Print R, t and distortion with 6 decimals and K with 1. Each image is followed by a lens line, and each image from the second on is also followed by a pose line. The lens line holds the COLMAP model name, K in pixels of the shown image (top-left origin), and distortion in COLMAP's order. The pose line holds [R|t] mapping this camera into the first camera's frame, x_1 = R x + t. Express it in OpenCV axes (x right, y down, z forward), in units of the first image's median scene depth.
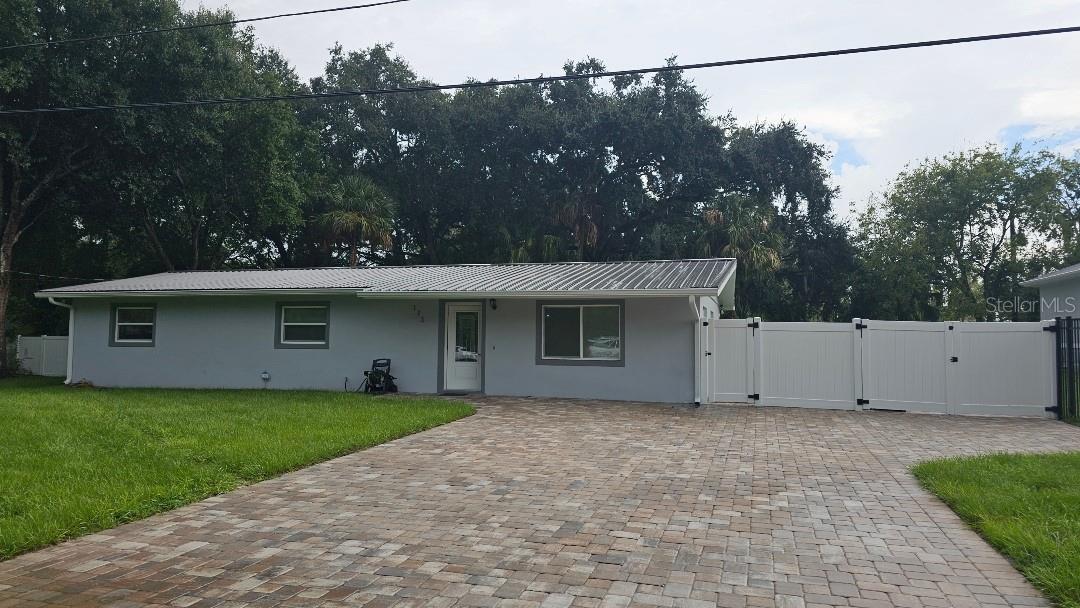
lens RADIAL K [[723.5, 0, 534.7], [0, 723.5, 303.6], [0, 0, 1]] dist [0.074984, -0.067014]
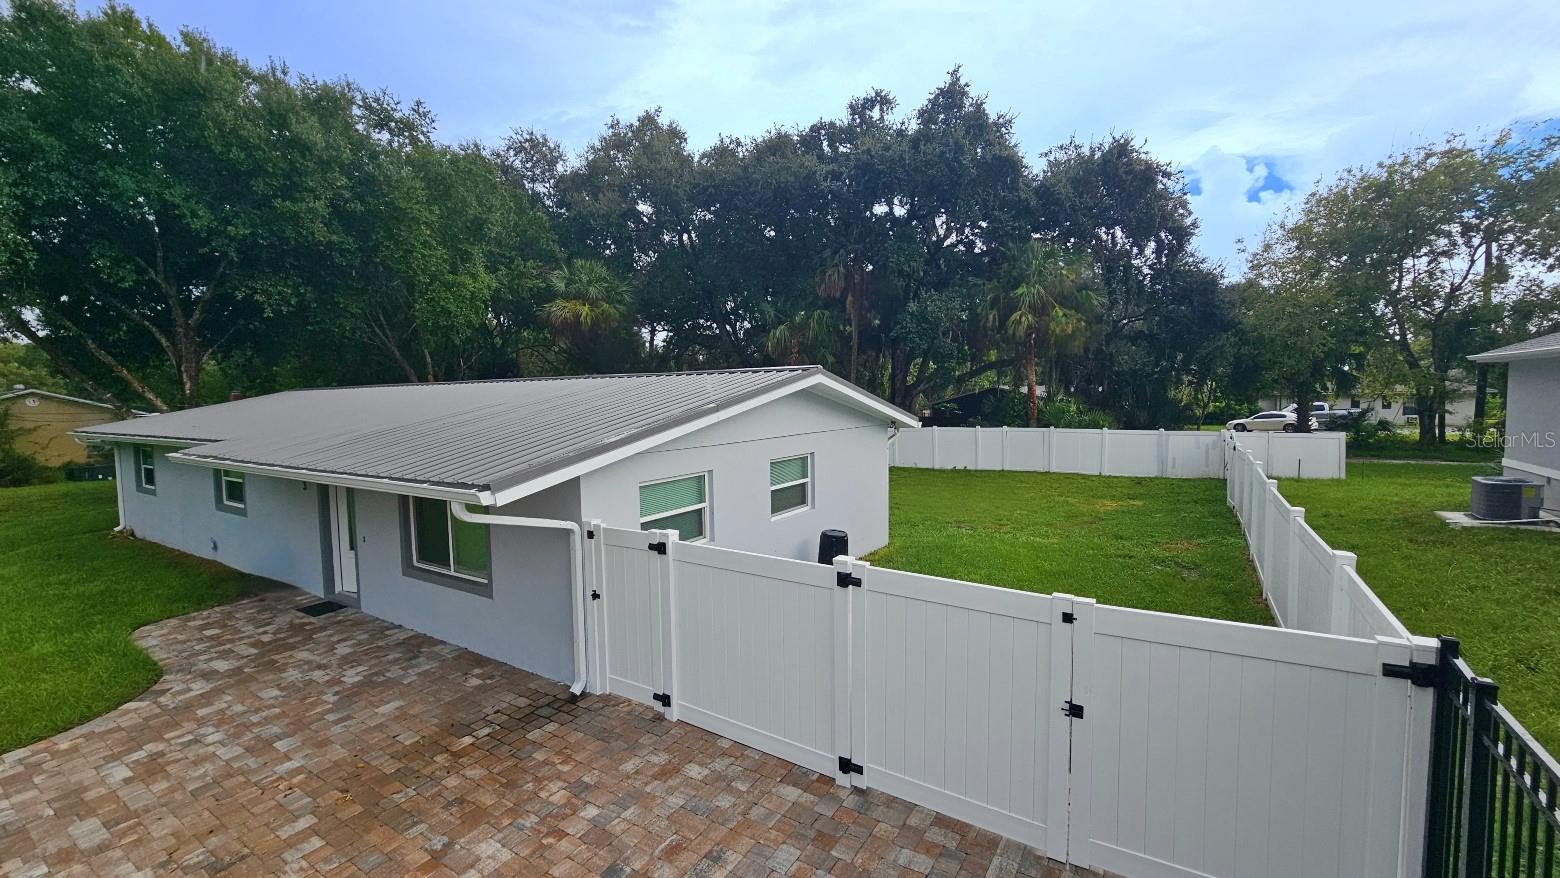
lens RADIAL K [[639.5, 0, 780.0], [0, 639.5, 439.0], [0, 0, 1]] dist [0.000489, -0.000622]
pose [[0.962969, -0.007488, -0.269509, 0.281261], [0.039603, 0.992700, 0.113923, -0.046722], [0.266688, -0.120377, 0.956236, 0.377673]]
